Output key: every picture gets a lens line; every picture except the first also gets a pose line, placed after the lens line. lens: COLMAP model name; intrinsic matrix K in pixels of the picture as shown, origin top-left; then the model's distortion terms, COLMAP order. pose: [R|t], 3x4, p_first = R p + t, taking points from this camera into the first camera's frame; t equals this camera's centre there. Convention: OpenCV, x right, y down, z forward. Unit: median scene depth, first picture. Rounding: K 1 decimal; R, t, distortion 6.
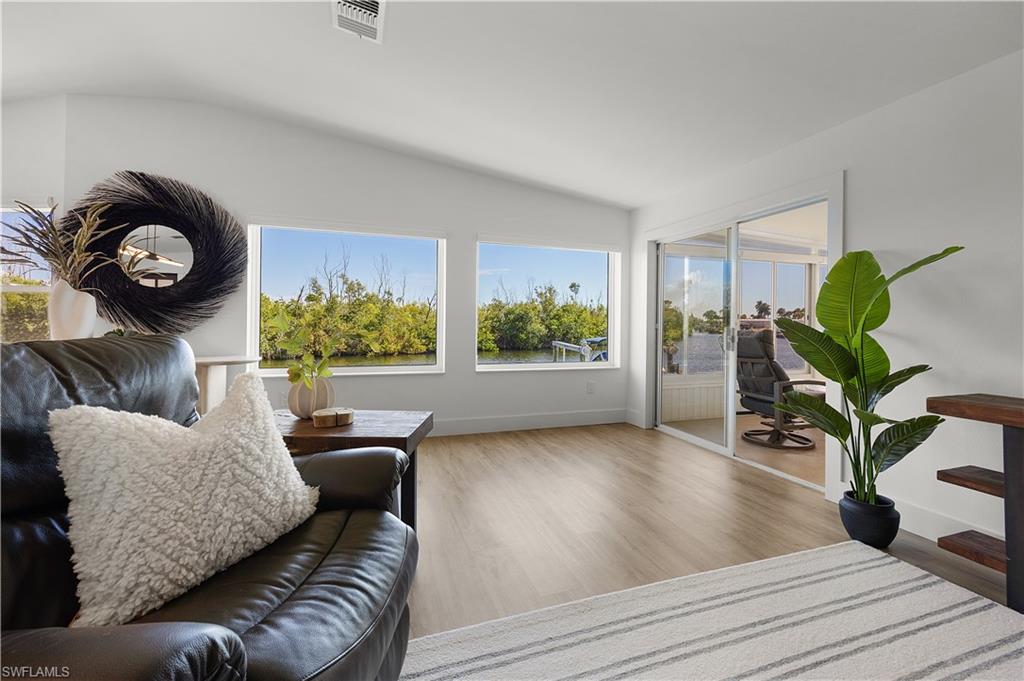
lens RADIAL K [[438.4, 0, 527.1], [0, 438.4, 321.9], [0, 0, 1]] dist [0.002017, 0.000212]
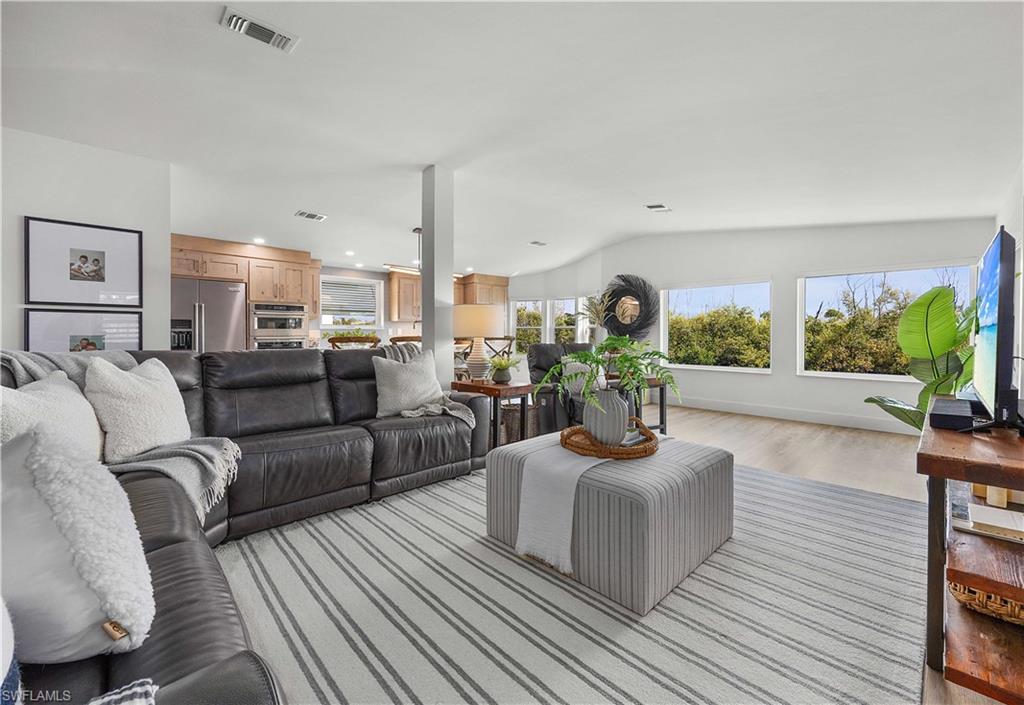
lens RADIAL K [[408.7, 0, 505.0], [0, 408.7, 336.9], [0, 0, 1]] dist [-0.000628, -0.000200]
pose [[0.394898, -0.002930, -0.918720, 0.807650], [0.000374, 0.999995, -0.003028, -0.004054], [0.918725, 0.000852, 0.394897, -0.398486]]
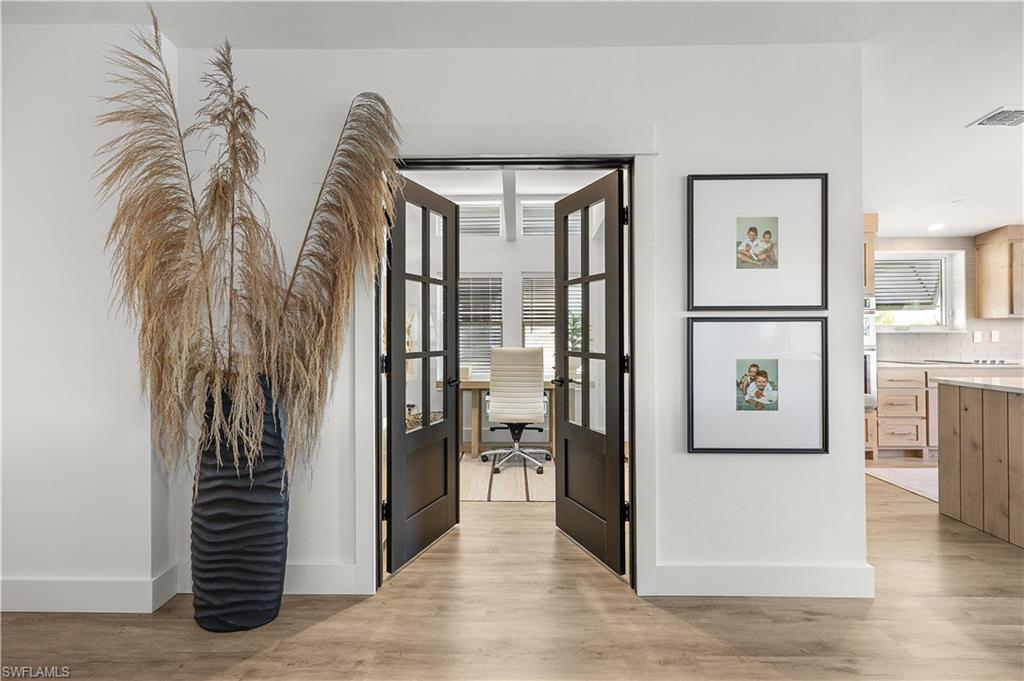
lens RADIAL K [[404.5, 0, 518.0], [0, 404.5, 329.9], [0, 0, 1]] dist [0.000774, 0.000047]
pose [[-0.355753, -0.013635, -0.934481, 0.210800], [-0.000672, 0.999897, -0.014334, -0.042581], [0.934580, -0.004472, -0.355725, -1.016080]]
